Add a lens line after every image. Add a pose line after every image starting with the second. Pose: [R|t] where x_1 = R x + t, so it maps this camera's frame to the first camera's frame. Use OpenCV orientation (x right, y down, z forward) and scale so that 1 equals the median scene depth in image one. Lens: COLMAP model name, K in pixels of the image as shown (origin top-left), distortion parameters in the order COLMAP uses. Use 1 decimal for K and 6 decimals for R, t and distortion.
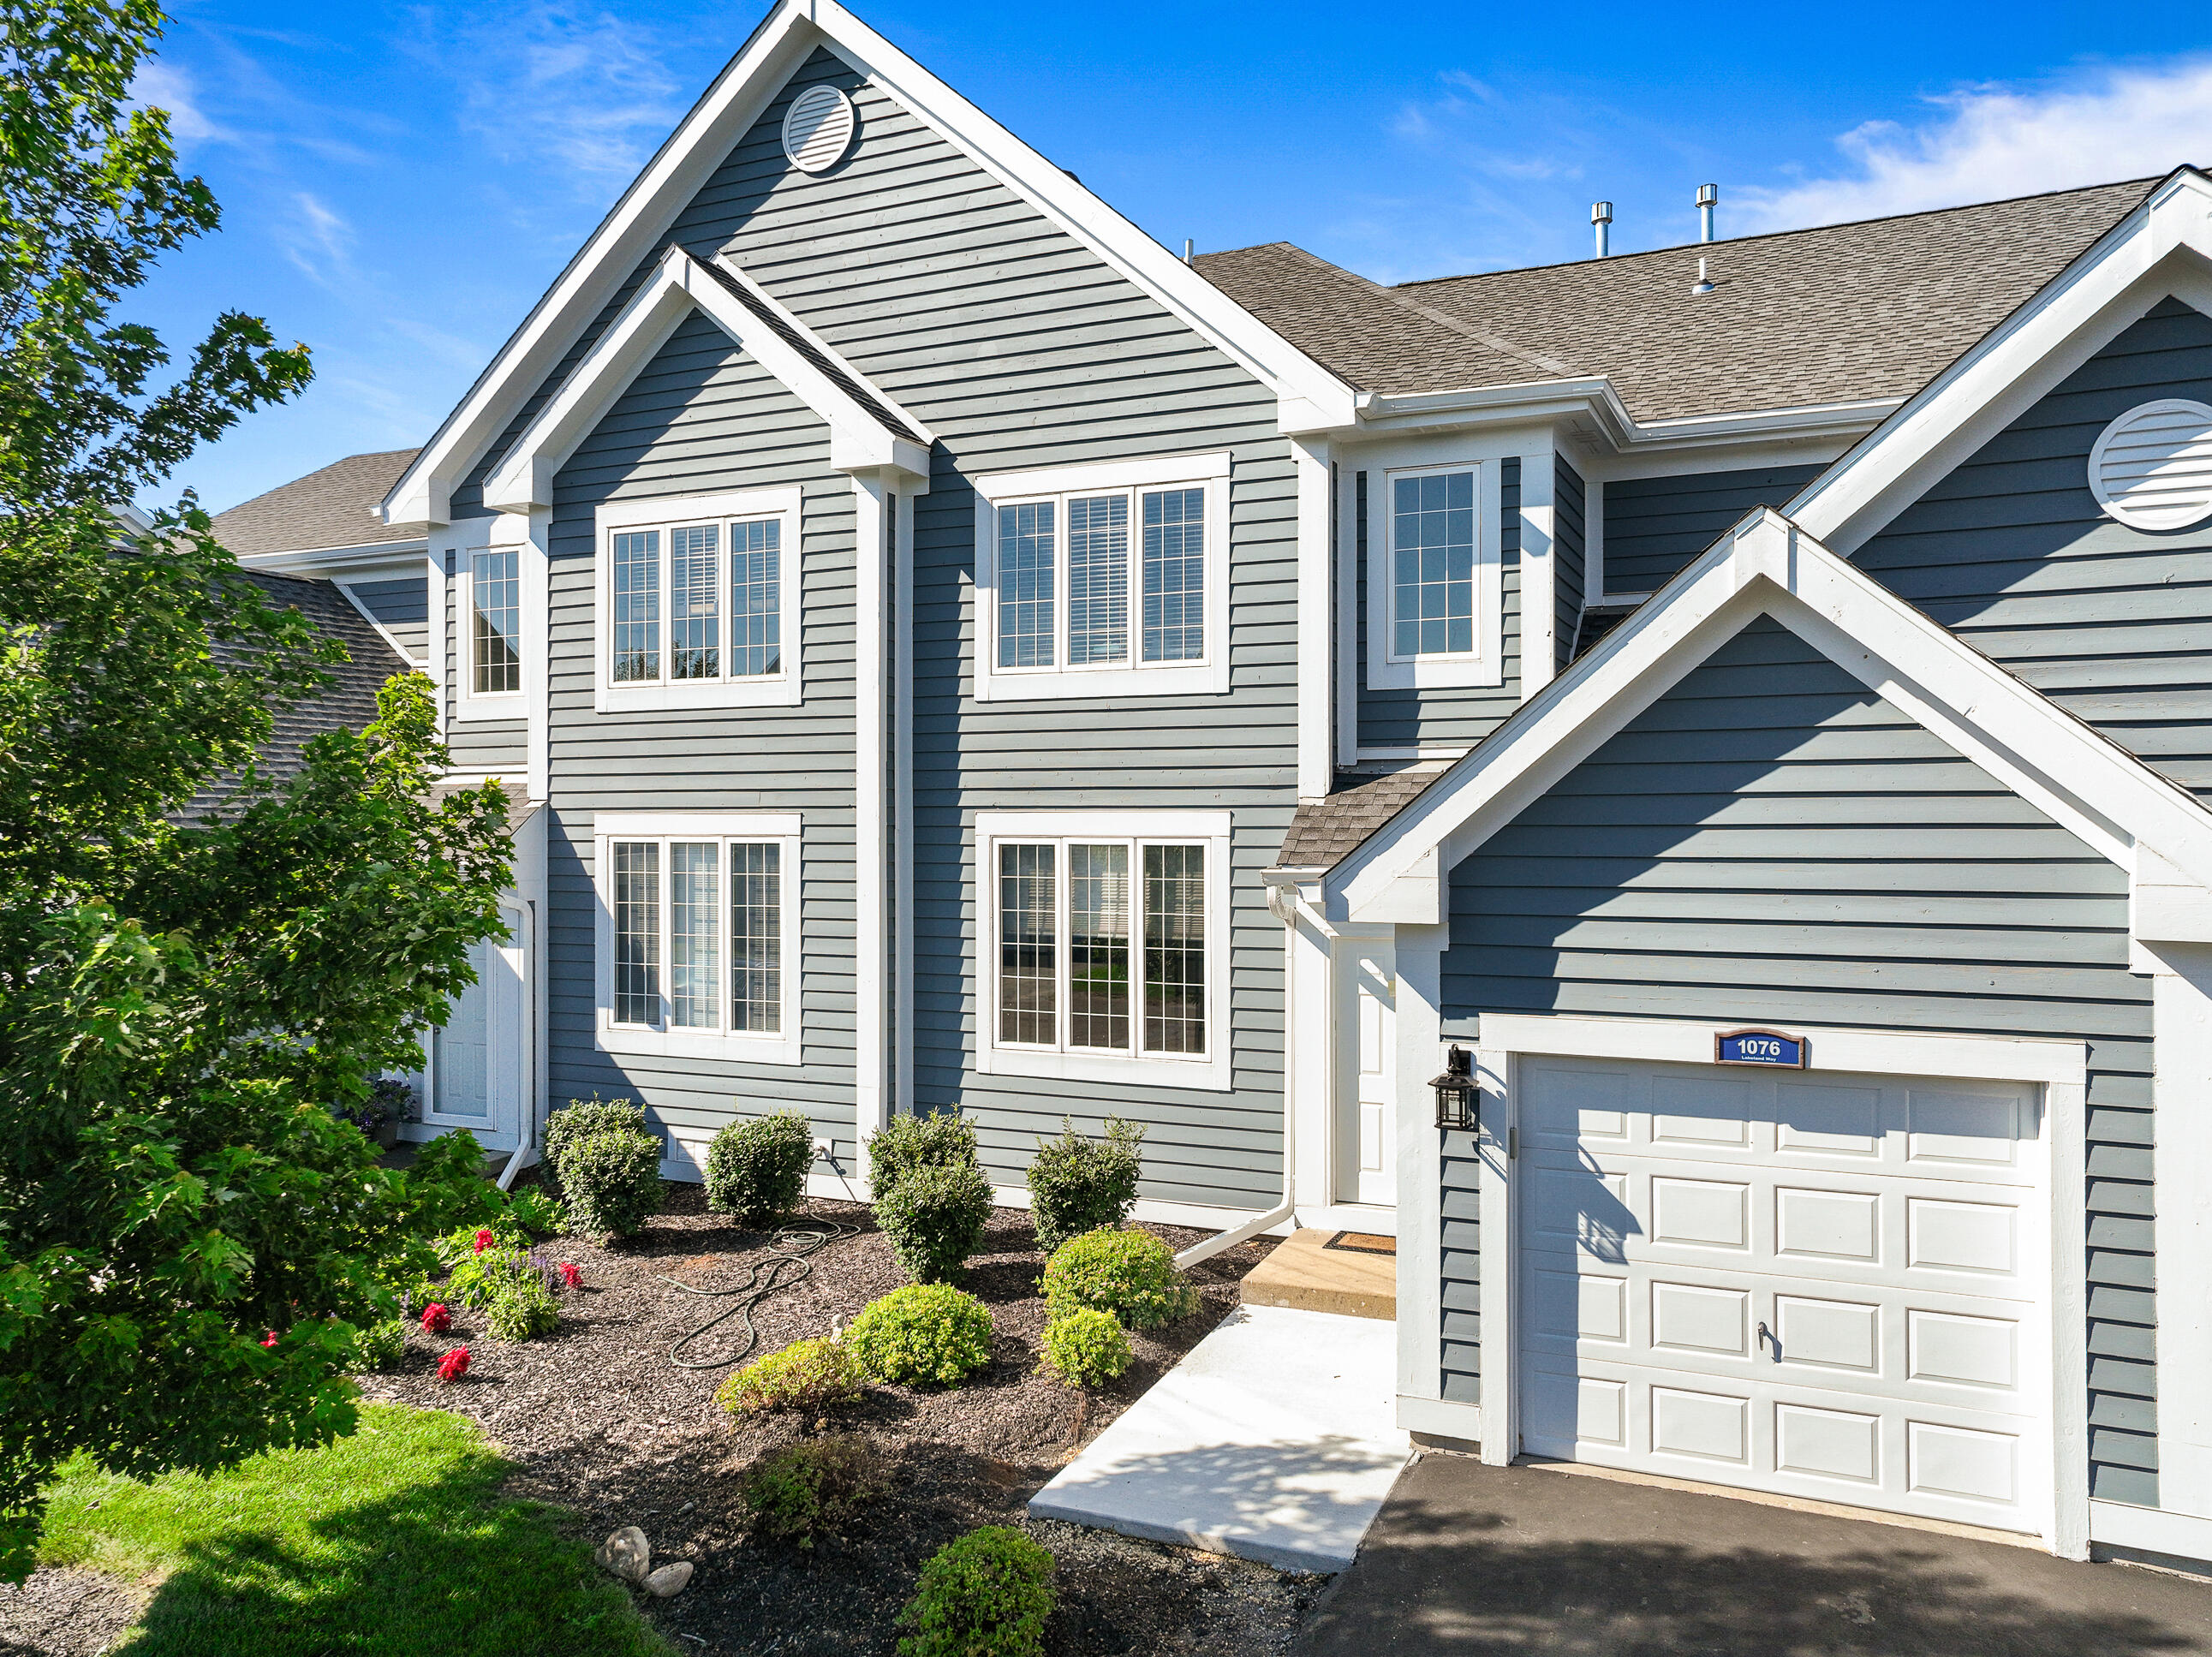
lens RADIAL K [[1602.8, 0, 1127.4], [0, 1602.8, 827.1], [0, 0, 1]] dist [0.006405, 0.002372]
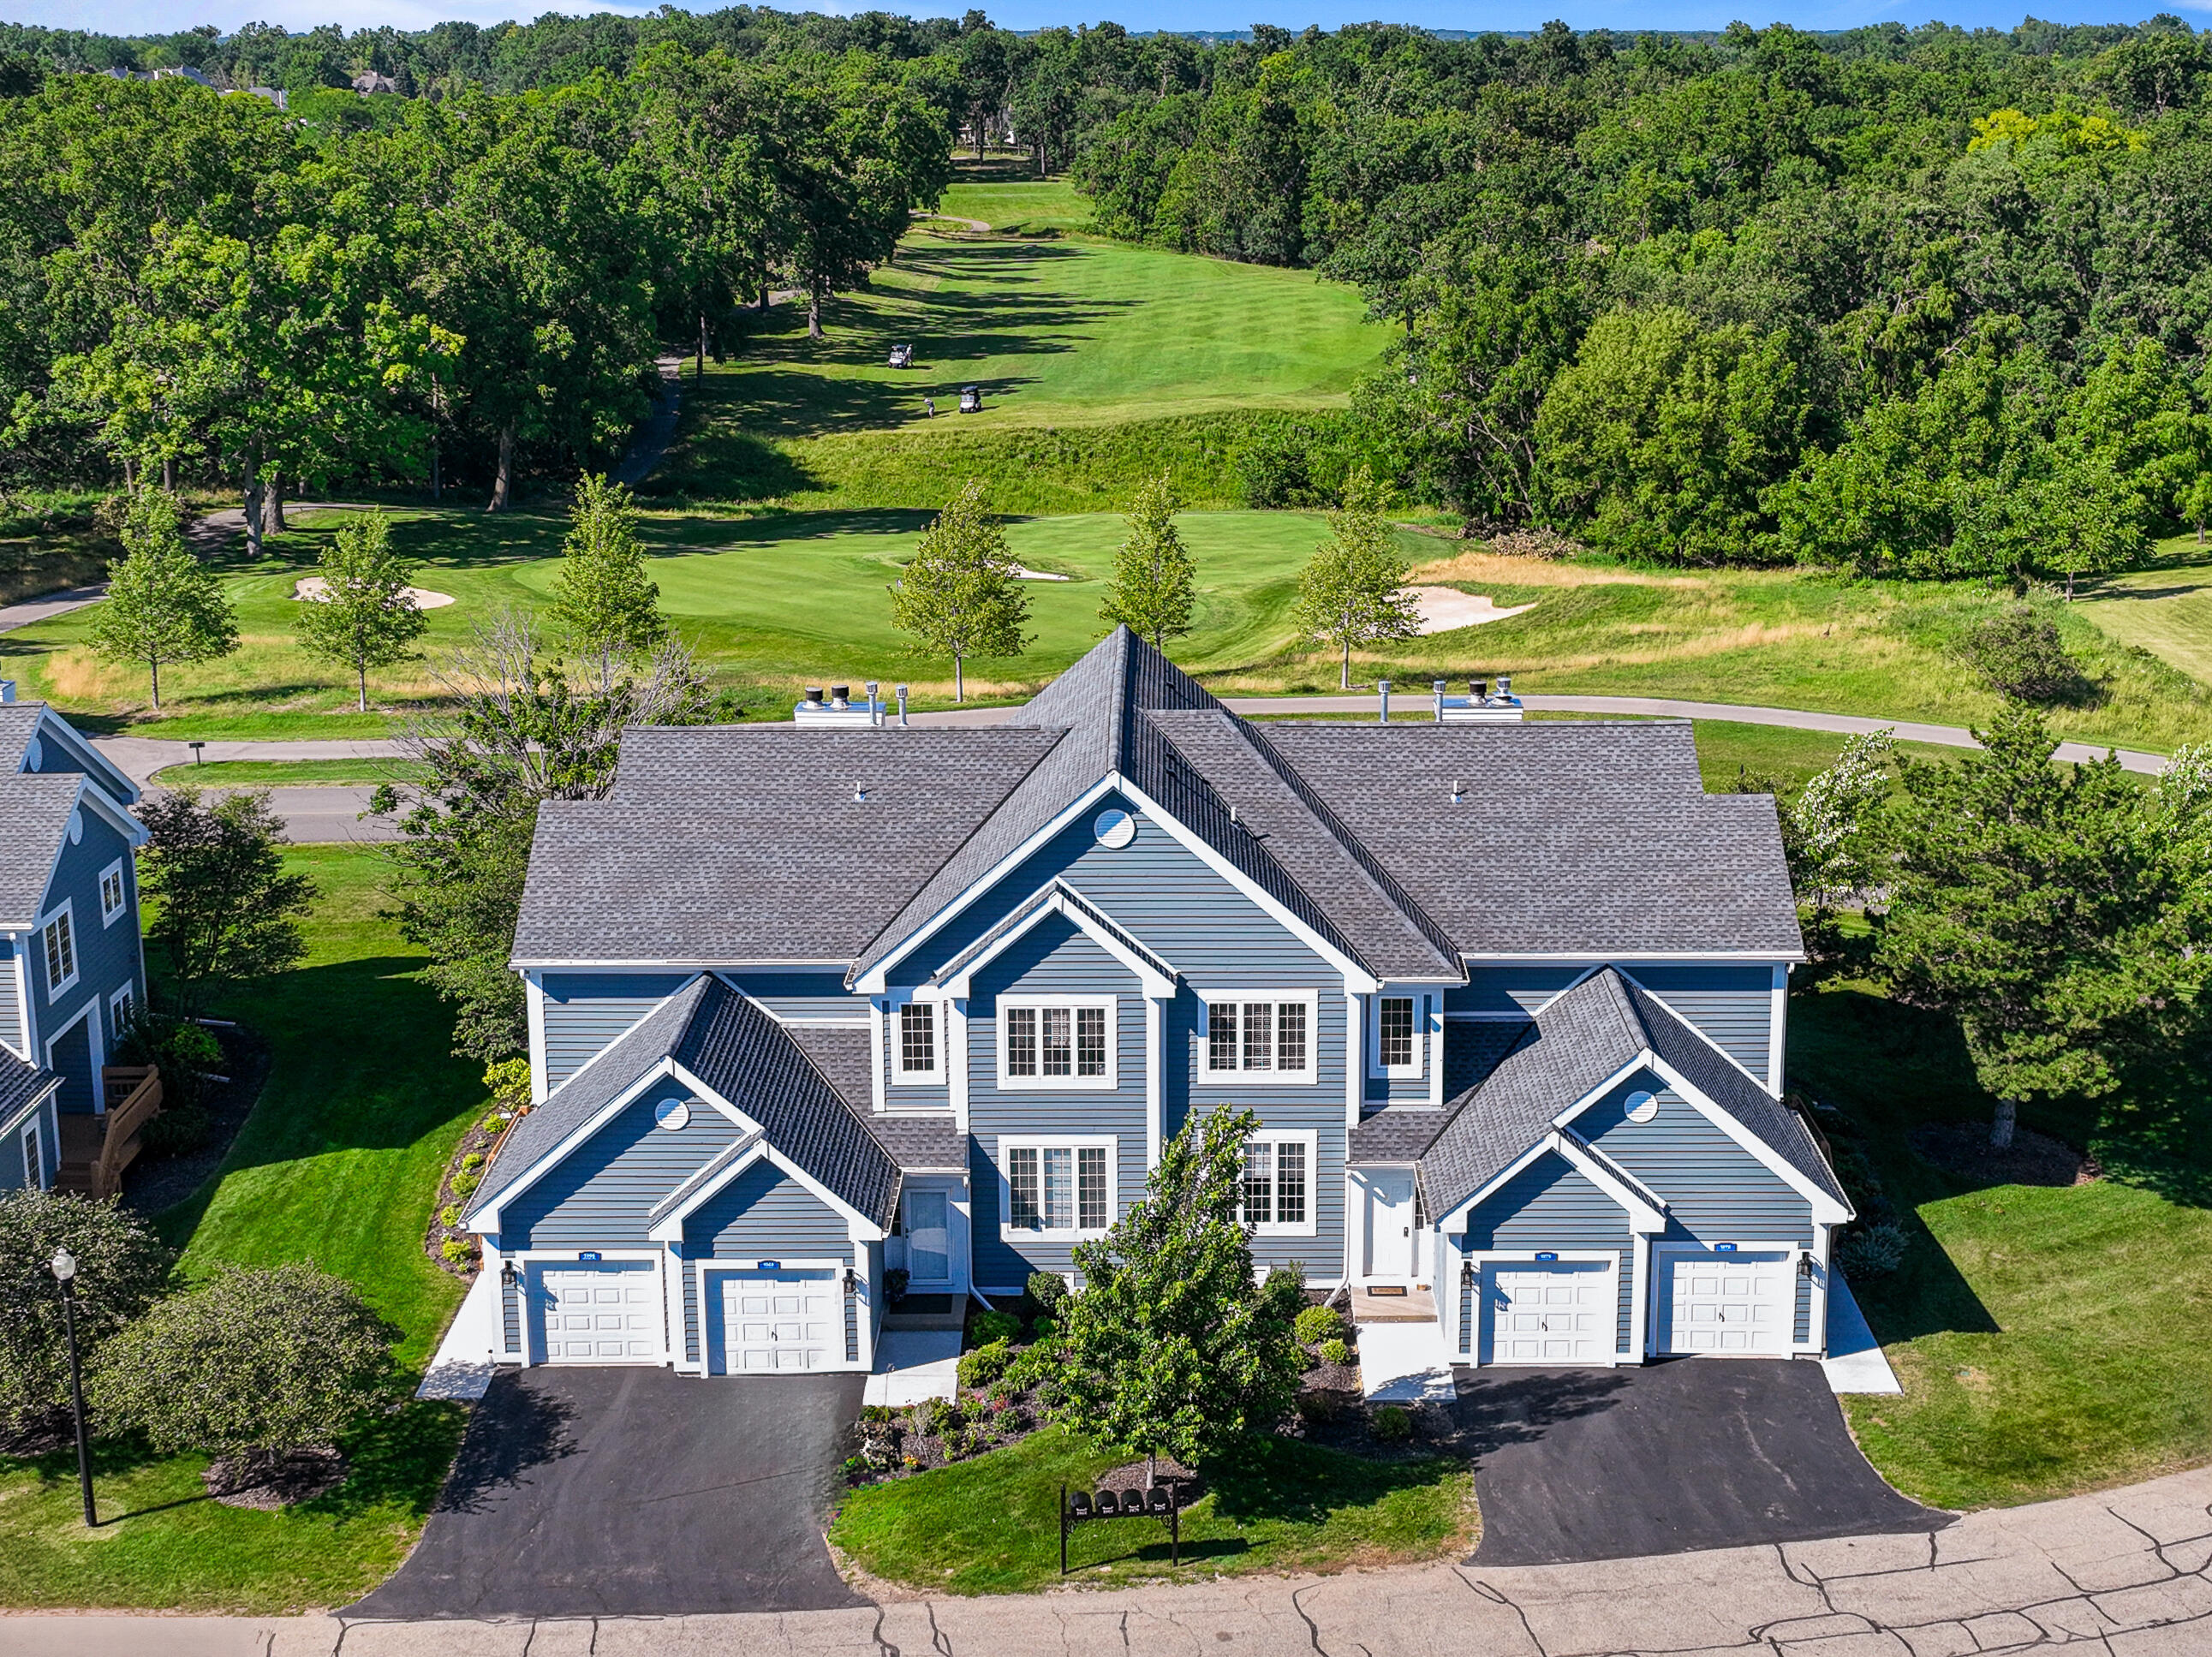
lens RADIAL K [[3105.6, 0, 1135.1], [0, 3105.6, 830.7], [0, 0, 1]] dist [0.007866, -0.001854]
pose [[0.914964, -0.105054, 0.389622, -1.972550], [0.005355, 0.968595, 0.248588, -1.618523], [-0.403501, -0.225362, 0.886791, -2.971502]]
